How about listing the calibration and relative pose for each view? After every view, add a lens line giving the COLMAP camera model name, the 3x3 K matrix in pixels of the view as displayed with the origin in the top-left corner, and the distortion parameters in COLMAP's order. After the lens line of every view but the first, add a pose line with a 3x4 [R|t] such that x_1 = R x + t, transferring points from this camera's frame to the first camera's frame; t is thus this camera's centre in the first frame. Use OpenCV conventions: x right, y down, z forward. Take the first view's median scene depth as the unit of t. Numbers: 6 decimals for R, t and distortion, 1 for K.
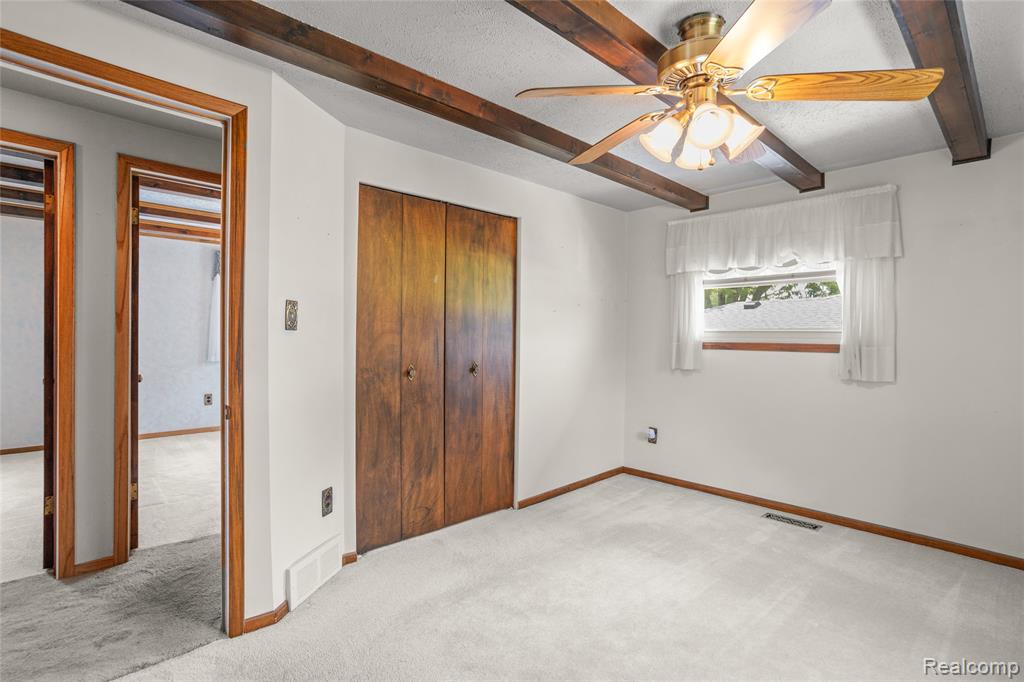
lens RADIAL K [[491.9, 0, 506.5], [0, 491.9, 351.8], [0, 0, 1]] dist [-0.054143, 0.031021]
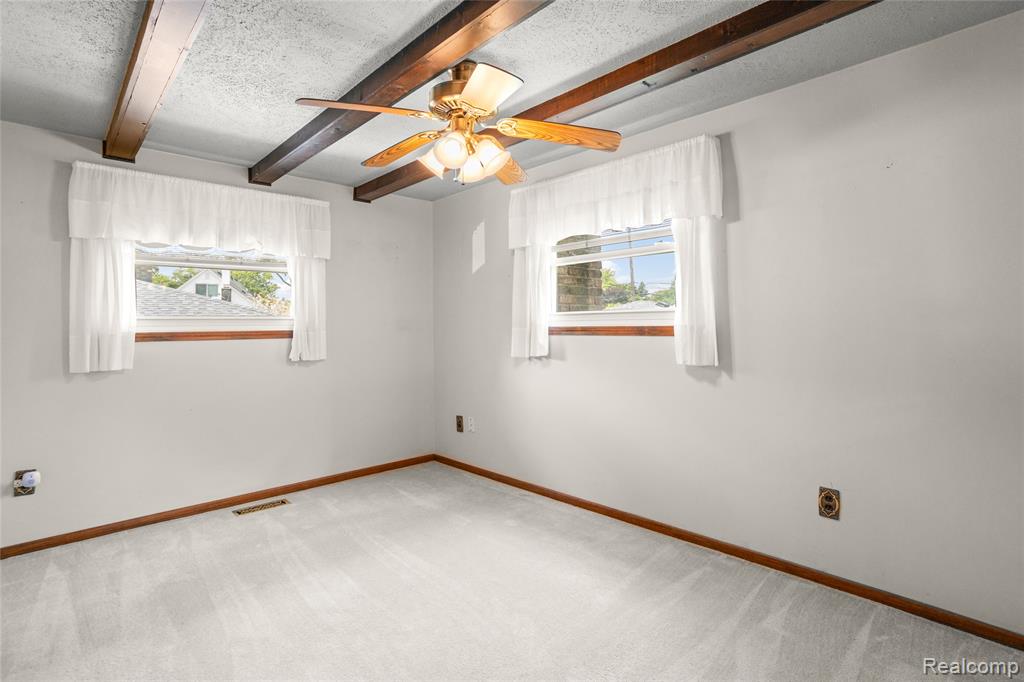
lens RADIAL K [[503.8, 0, 513.0], [0, 503.8, 327.7], [0, 0, 1]] dist [0.001402, 0.017411]
pose [[0.006607, -0.013353, 0.999889, -0.465377], [0.041370, 0.999058, 0.013069, -0.015520], [-0.999122, 0.041279, 0.007153, 0.460917]]
